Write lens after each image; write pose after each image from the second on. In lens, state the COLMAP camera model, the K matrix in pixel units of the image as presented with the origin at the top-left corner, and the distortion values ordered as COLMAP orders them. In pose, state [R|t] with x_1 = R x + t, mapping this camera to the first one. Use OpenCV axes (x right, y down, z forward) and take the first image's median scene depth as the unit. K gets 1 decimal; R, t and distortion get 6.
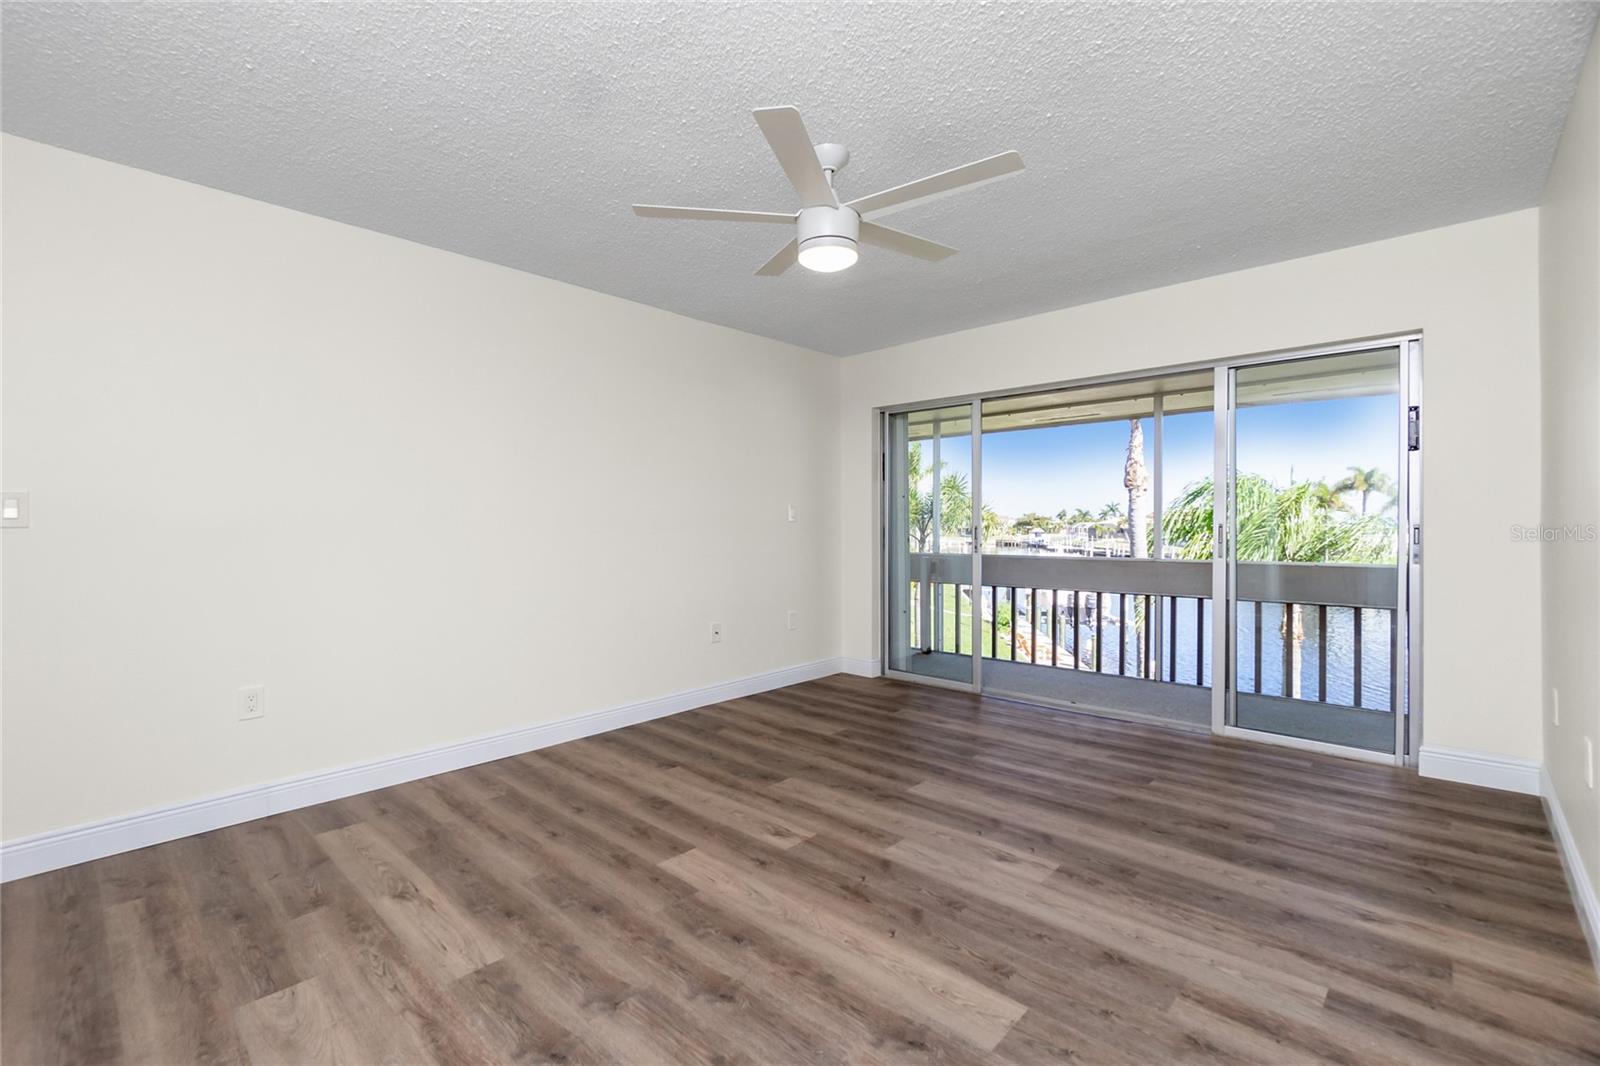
lens RADIAL K [[688.7, 0, 796.5], [0, 688.7, 521.5], [0, 0, 1]] dist [-0.001680, 0.000537]
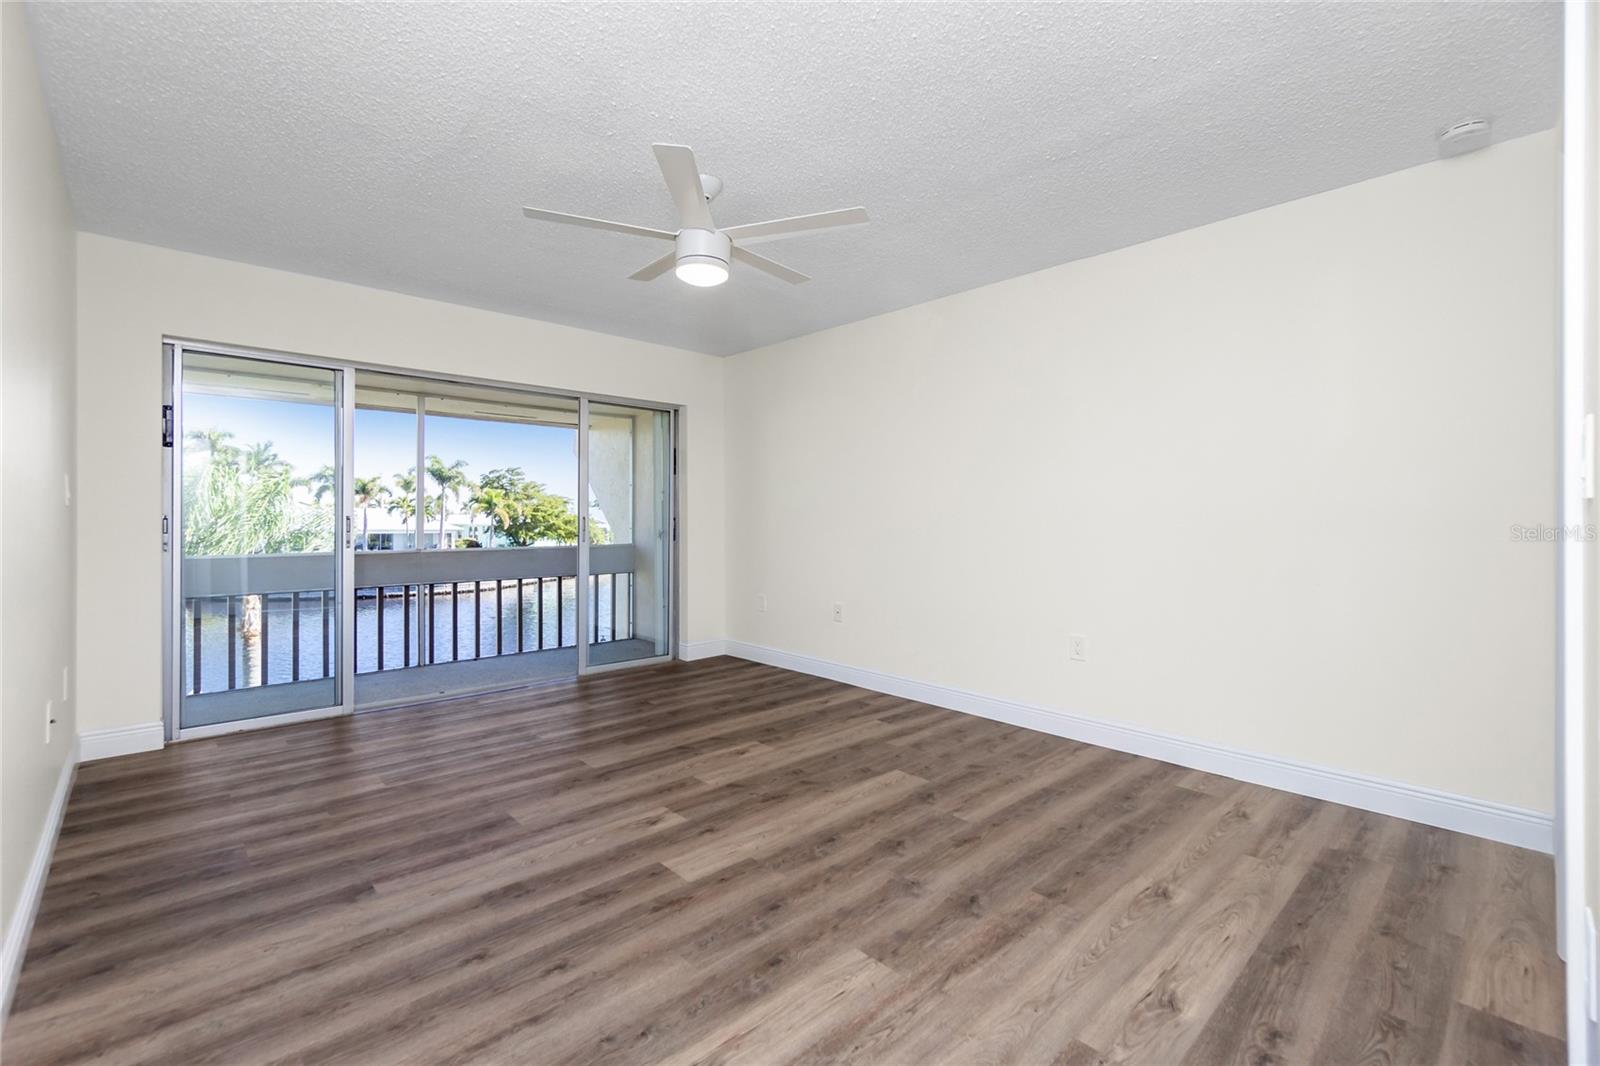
lens RADIAL K [[688.7, 0, 796.5], [0, 688.7, 521.5], [0, 0, 1]] dist [-0.001680, 0.000537]
pose [[0.078465, 0.004608, 0.996906, -1.053699], [-0.006326, 0.999971, -0.004124, 0.024671], [-0.996897, -0.005983, 0.078492, 0.757386]]
